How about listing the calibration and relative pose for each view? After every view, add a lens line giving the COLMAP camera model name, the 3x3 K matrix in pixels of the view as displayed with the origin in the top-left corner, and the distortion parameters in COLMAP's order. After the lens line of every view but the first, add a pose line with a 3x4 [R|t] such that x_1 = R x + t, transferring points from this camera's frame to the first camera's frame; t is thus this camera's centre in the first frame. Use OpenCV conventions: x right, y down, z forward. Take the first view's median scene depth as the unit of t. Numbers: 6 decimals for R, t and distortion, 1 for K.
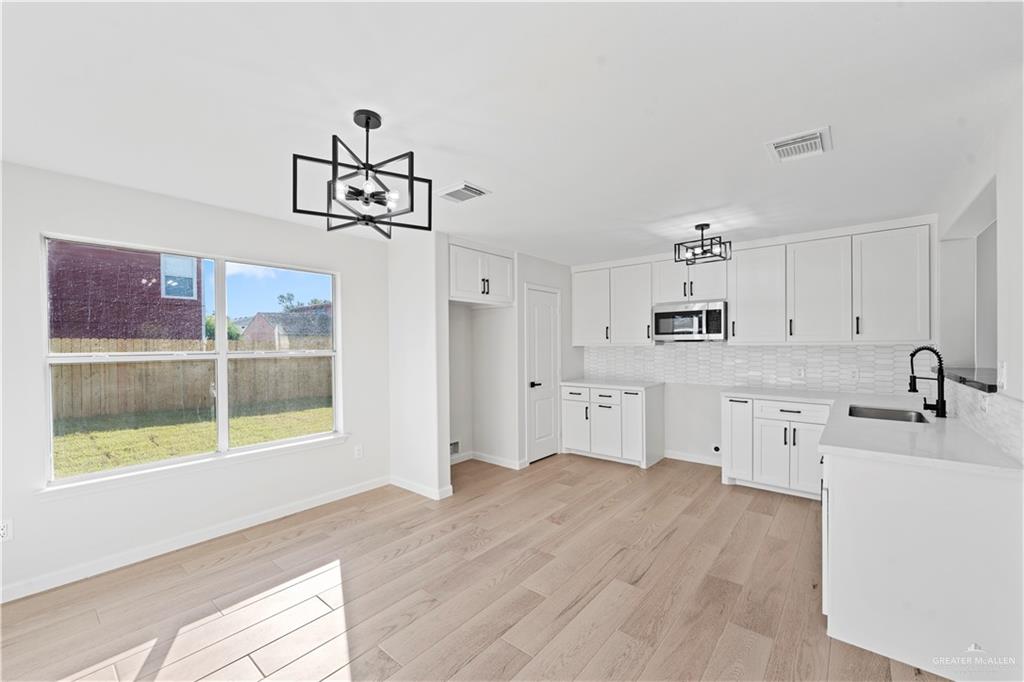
lens RADIAL K [[410.1, 0, 516.5], [0, 410.1, 346.9], [0, 0, 1]] dist [0.002408, 0.000202]
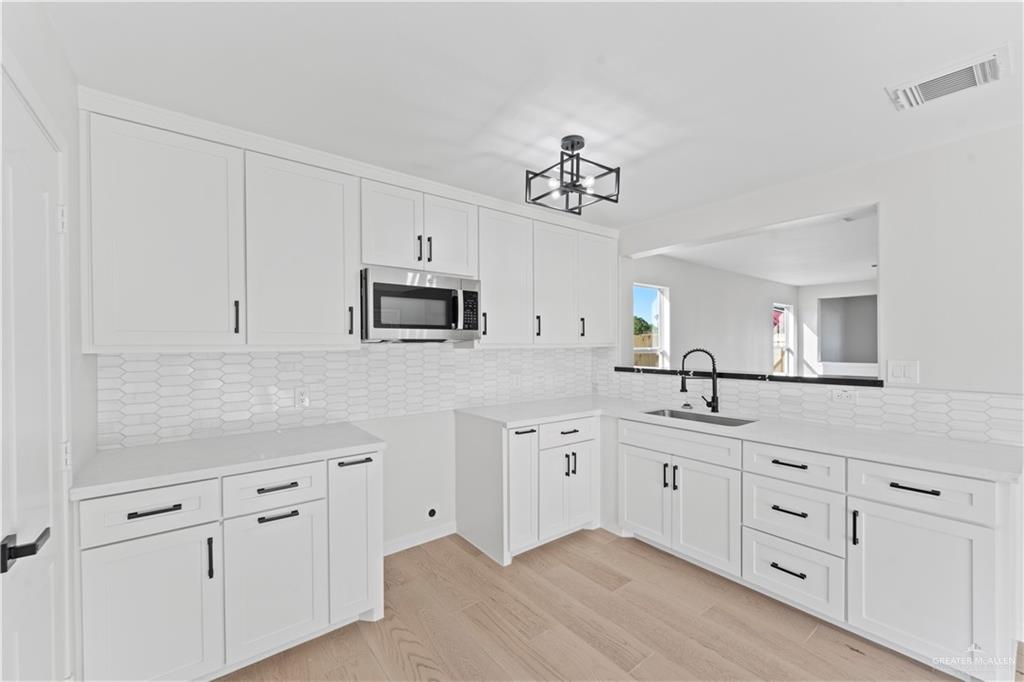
lens RADIAL K [[410.1, 0, 516.5], [0, 410.1, 346.9], [0, 0, 1]] dist [0.002408, 0.000202]
pose [[0.222668, 0.001220, 0.974894, -0.108237], [0.008708, 0.999957, -0.003241, -0.003854], [-0.974855, 0.009211, 0.222648, 0.805157]]
